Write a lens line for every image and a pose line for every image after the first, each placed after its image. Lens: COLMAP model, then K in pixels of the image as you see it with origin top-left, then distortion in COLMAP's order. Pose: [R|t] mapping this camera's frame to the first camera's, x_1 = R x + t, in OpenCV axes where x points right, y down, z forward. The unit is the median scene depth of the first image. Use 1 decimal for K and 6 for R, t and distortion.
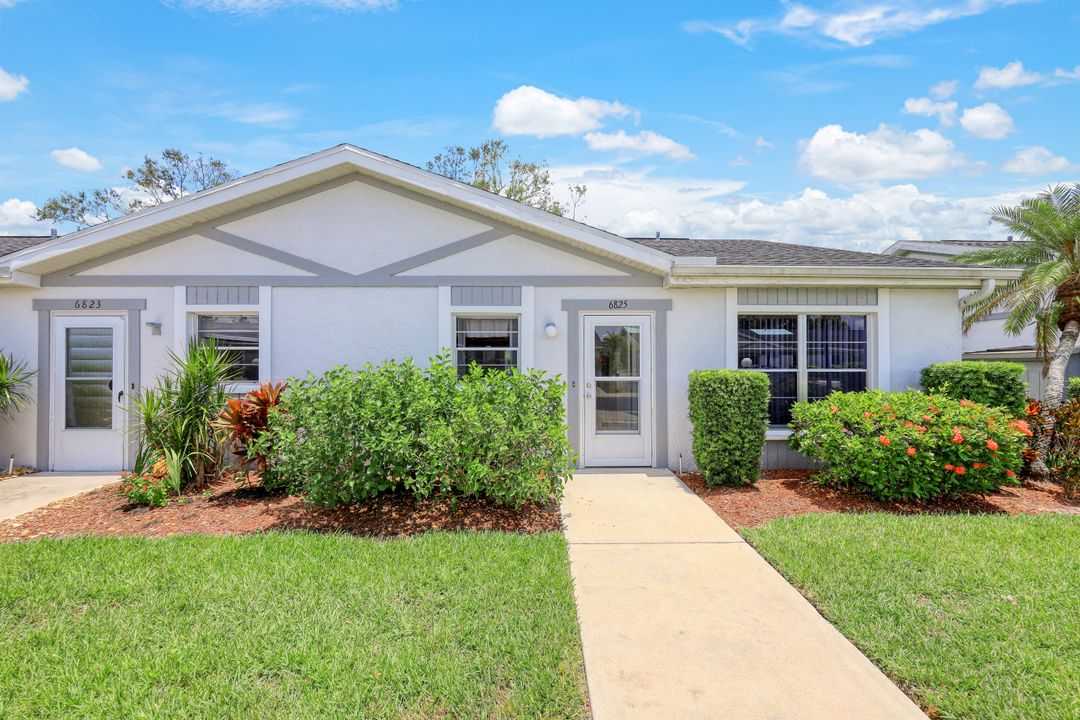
lens RADIAL K [[445.4, 0, 540.0], [0, 445.4, 360.0], [0, 0, 1]] dist [0.001691, 0.000344]
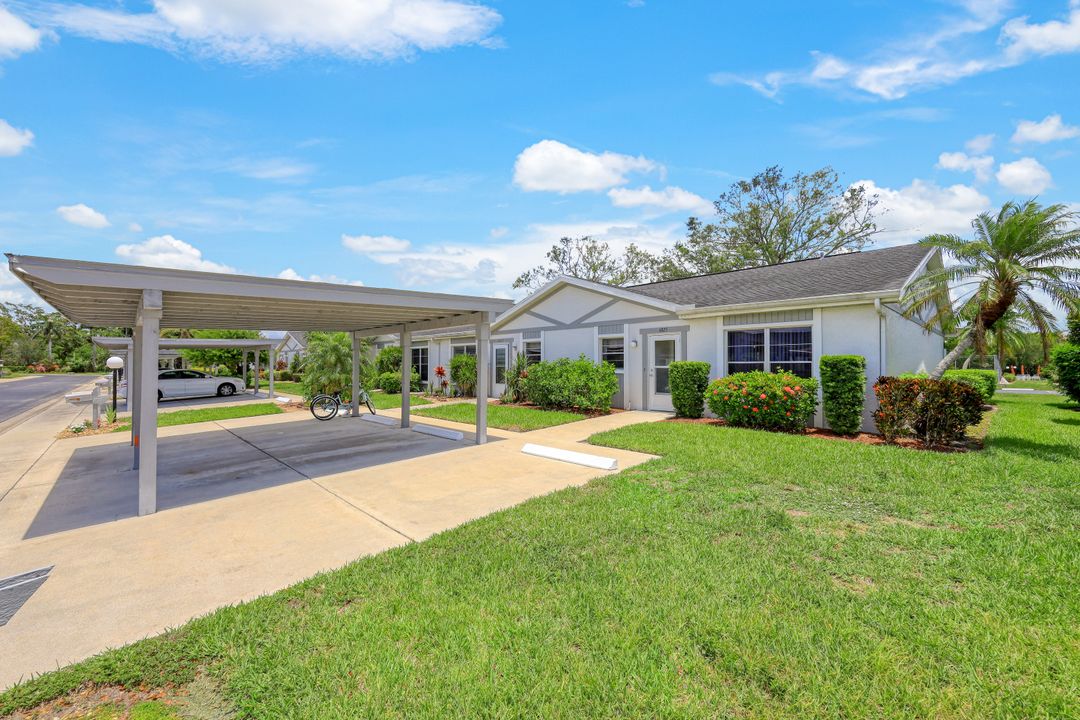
lens RADIAL K [[445.4, 0, 540.0], [0, 445.4, 360.0], [0, 0, 1]] dist [0.001691, 0.000344]
pose [[0.681815, -0.009001, -0.731470, 1.258662], [0.002195, 0.999945, -0.010258, 0.030791], [0.731522, 0.005388, 0.681797, -0.772789]]
